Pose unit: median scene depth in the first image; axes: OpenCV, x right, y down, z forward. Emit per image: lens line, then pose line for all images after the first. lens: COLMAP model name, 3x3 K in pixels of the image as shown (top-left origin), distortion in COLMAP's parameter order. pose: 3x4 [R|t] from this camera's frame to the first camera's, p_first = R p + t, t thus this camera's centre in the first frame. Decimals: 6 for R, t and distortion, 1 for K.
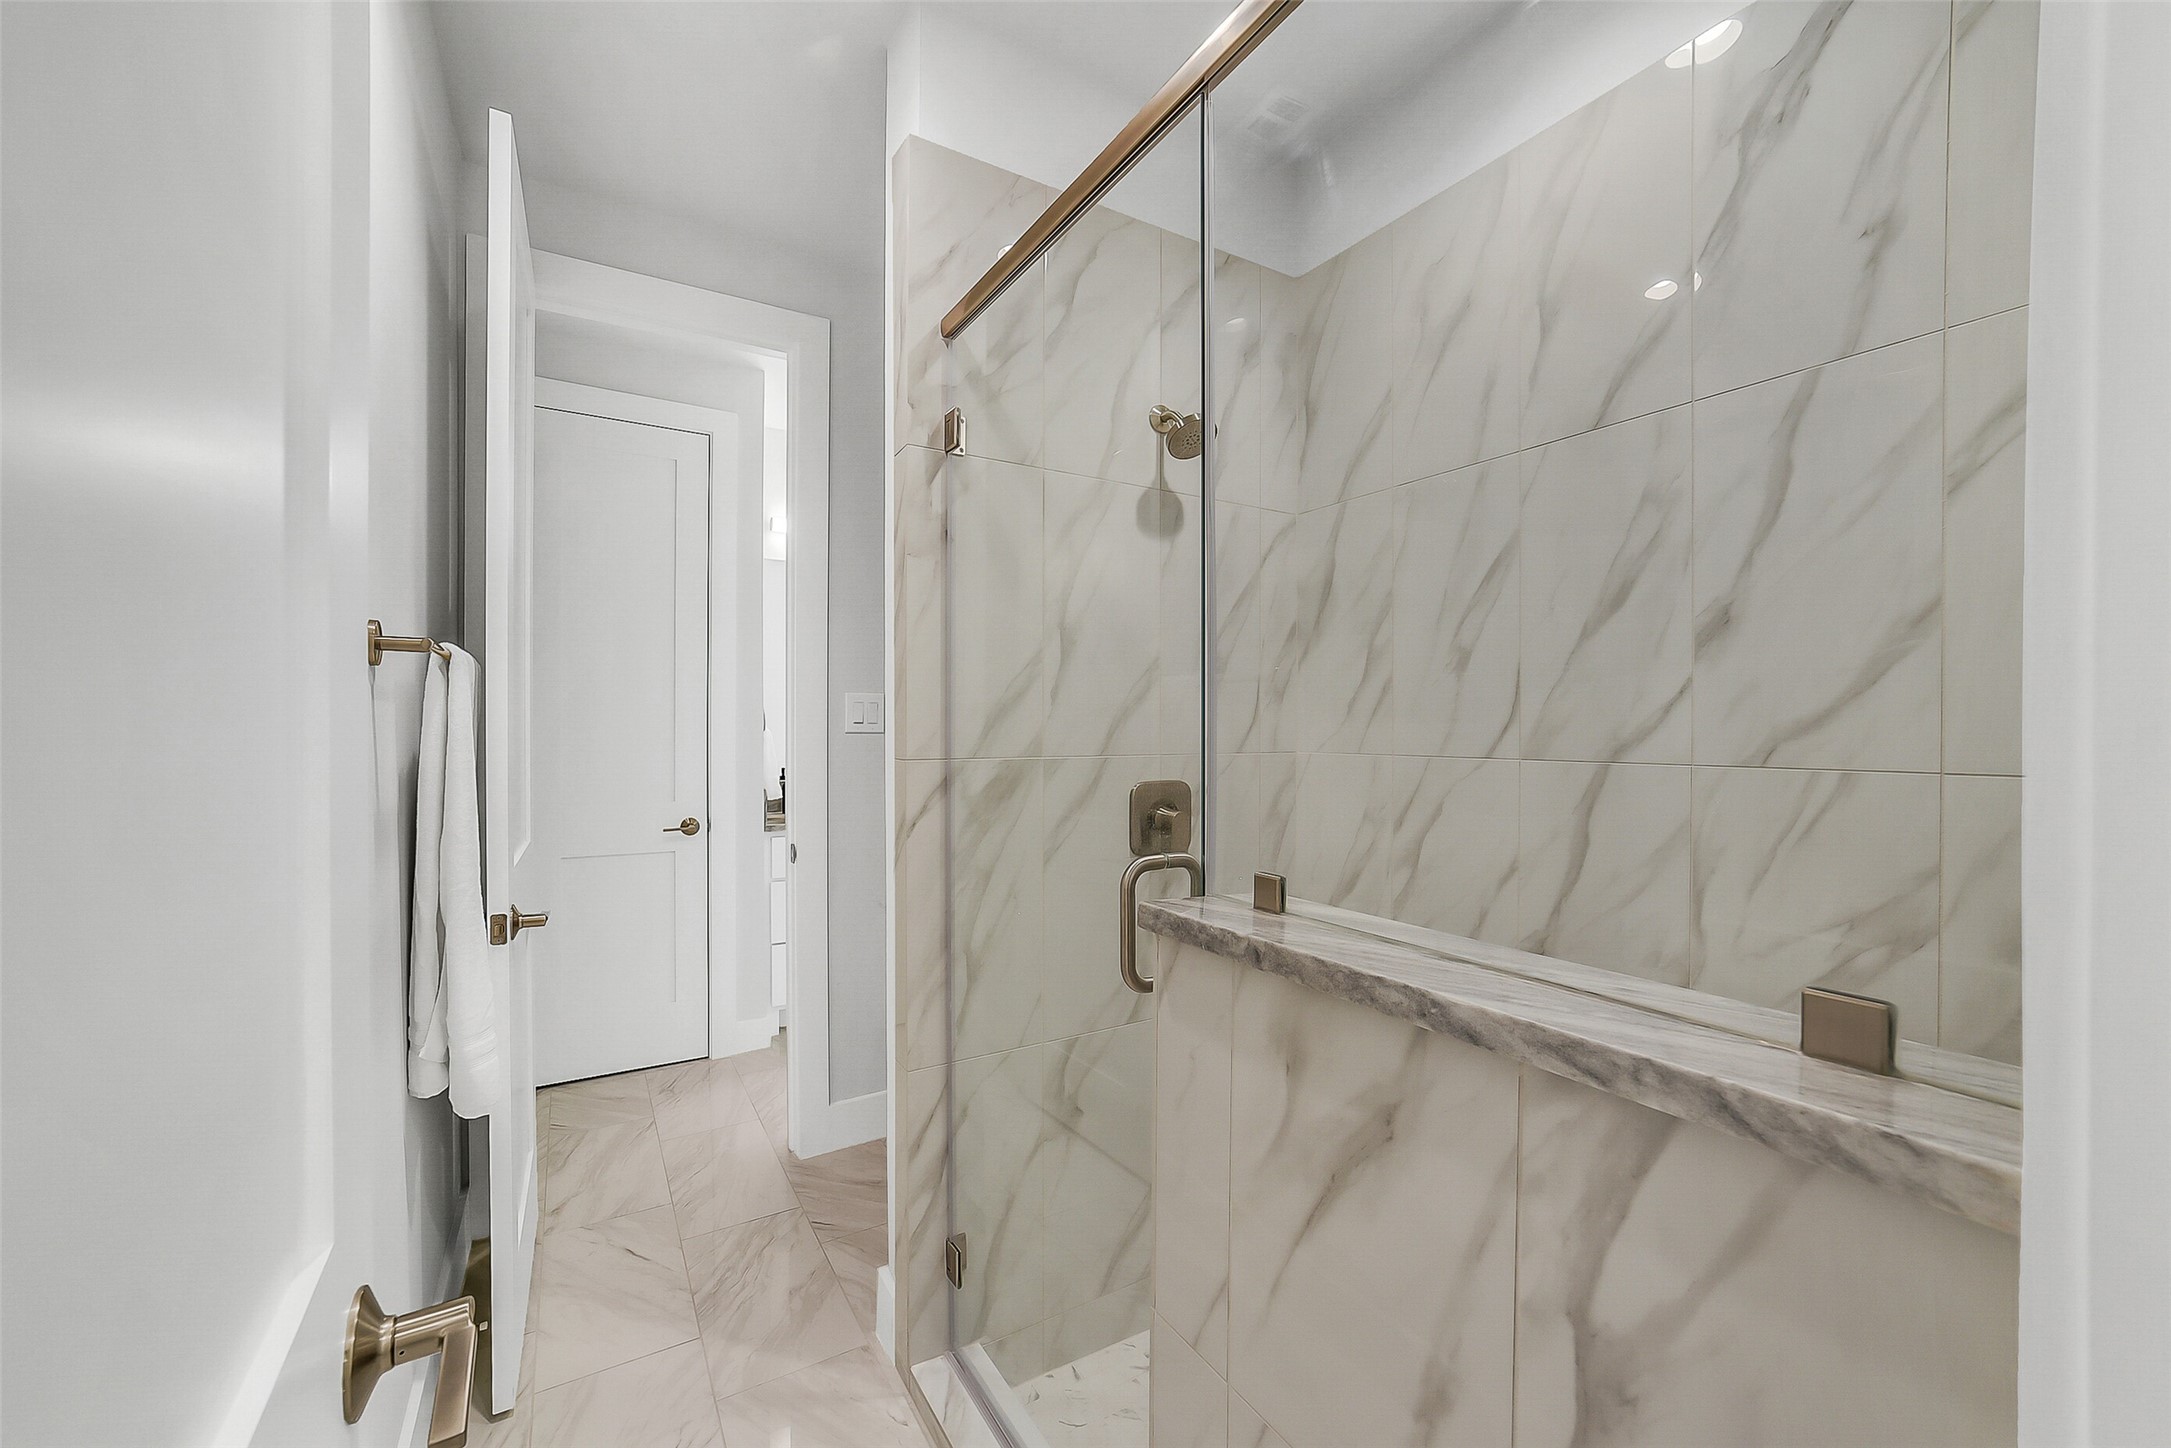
lens RADIAL K [[835.0, 0, 1100.2], [0, 835.0, 725.4], [0, 0, 1]] dist [-0.006157, 0.000619]
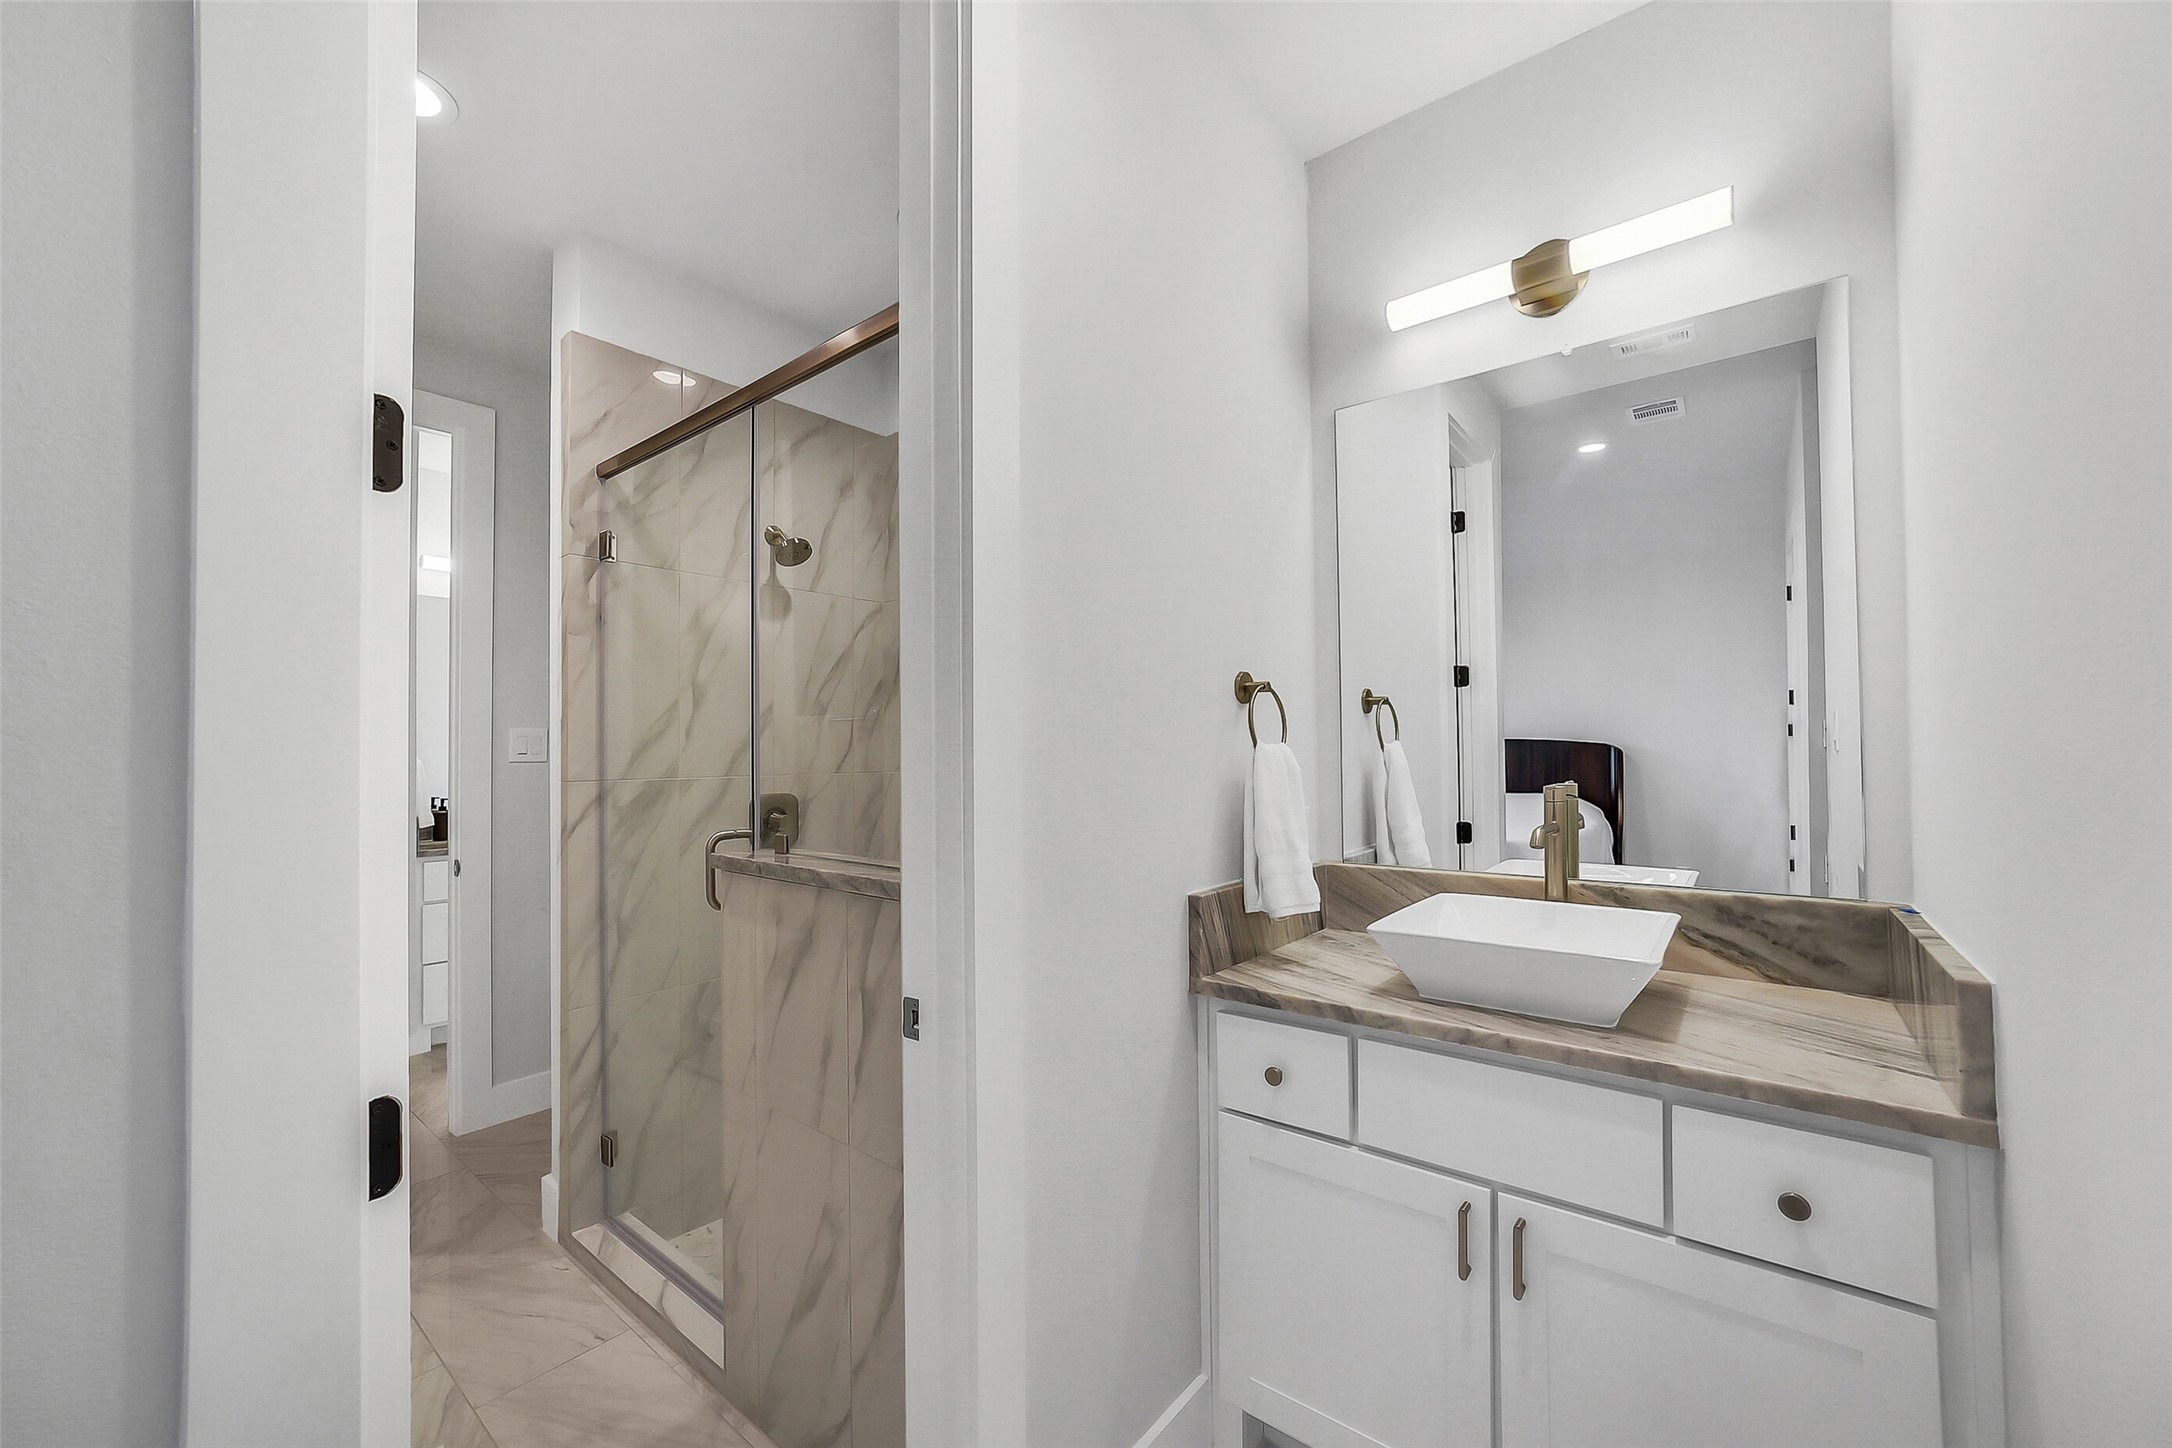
lens RADIAL K [[835.4, 0, 1066.4], [0, 835.4, 733.1], [0, 0, 1]] dist [-0.006157, 0.000619]
pose [[0.953147, -0.003551, 0.302486, 0.130839], [0.009214, 0.999808, -0.017297, -0.007356], [-0.302366, 0.019274, 0.952997, -0.540264]]
